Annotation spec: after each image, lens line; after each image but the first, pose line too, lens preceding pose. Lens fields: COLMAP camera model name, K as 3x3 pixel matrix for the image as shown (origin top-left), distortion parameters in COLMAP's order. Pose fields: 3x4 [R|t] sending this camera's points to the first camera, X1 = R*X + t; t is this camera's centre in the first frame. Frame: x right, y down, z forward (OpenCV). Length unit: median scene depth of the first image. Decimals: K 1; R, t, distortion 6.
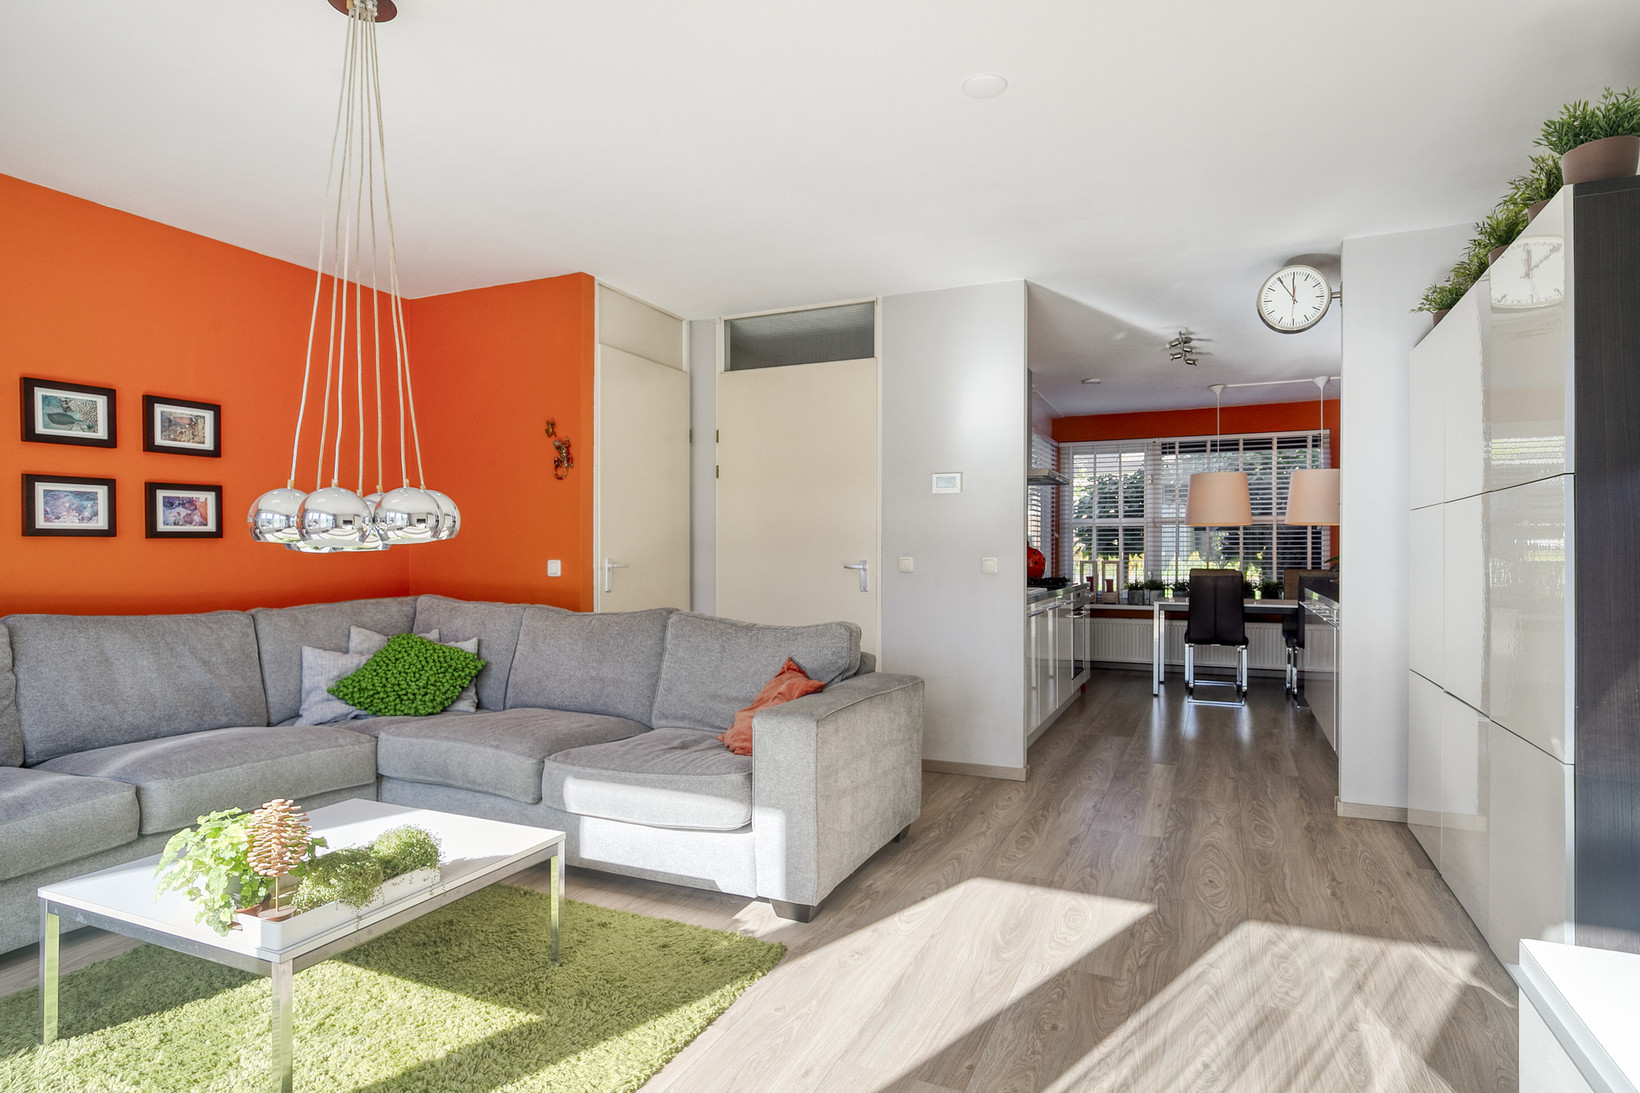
lens RADIAL K [[903.3, 0, 821.7], [0, 903.3, 558.8], [0, 0, 1]] dist [0.000396, 0.002816]
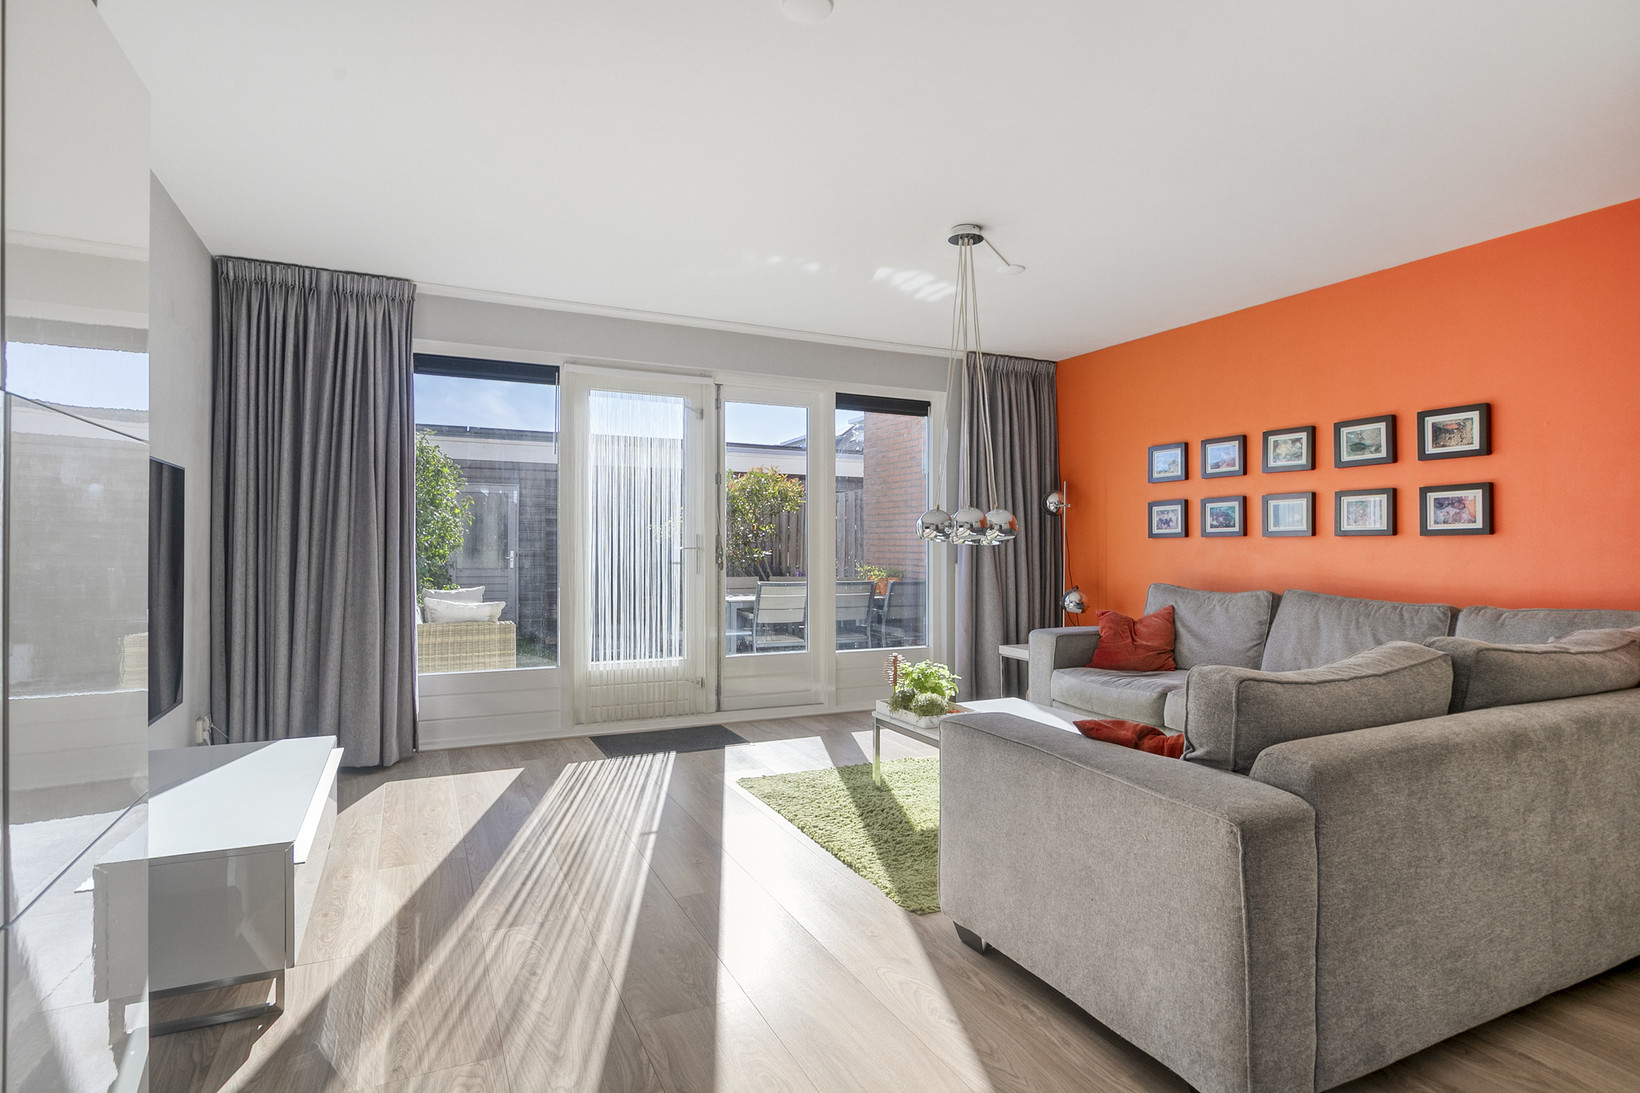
lens RADIAL K [[848.7, 0, 816.4], [0, 848.7, 554.7], [0, 0, 1]] dist [-0.003908, -0.000781]
pose [[-0.640806, 0.005919, -0.767680, 0.404639], [-0.008698, 0.999850, 0.014969, -0.005739], [0.767653, 0.016269, -0.640659, 0.770704]]
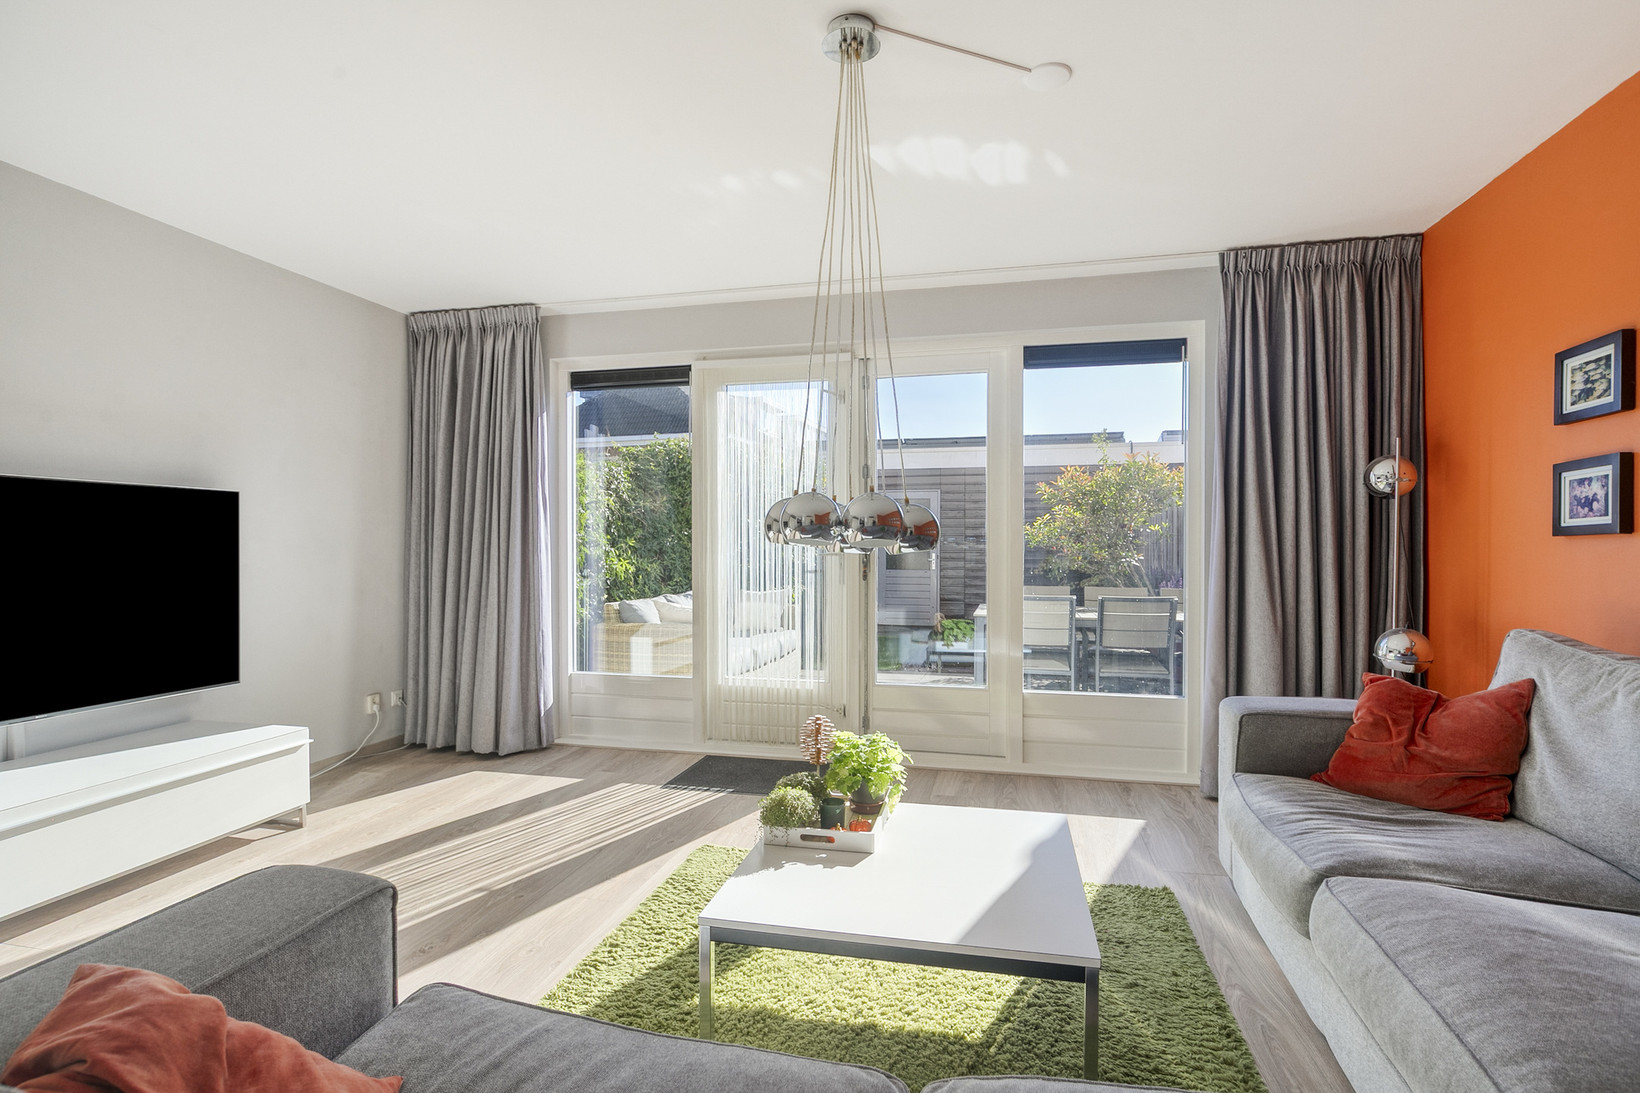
lens RADIAL K [[788.2, 0, 825.7], [0, 788.2, 554.2], [0, 0, 1]] dist [-0.004180, -0.000570]
pose [[-0.982084, 0.003257, -0.188417, -0.127496], [-0.000144, 0.999837, 0.018037, -0.011428], [0.188445, 0.017741, -0.981923, 0.802883]]
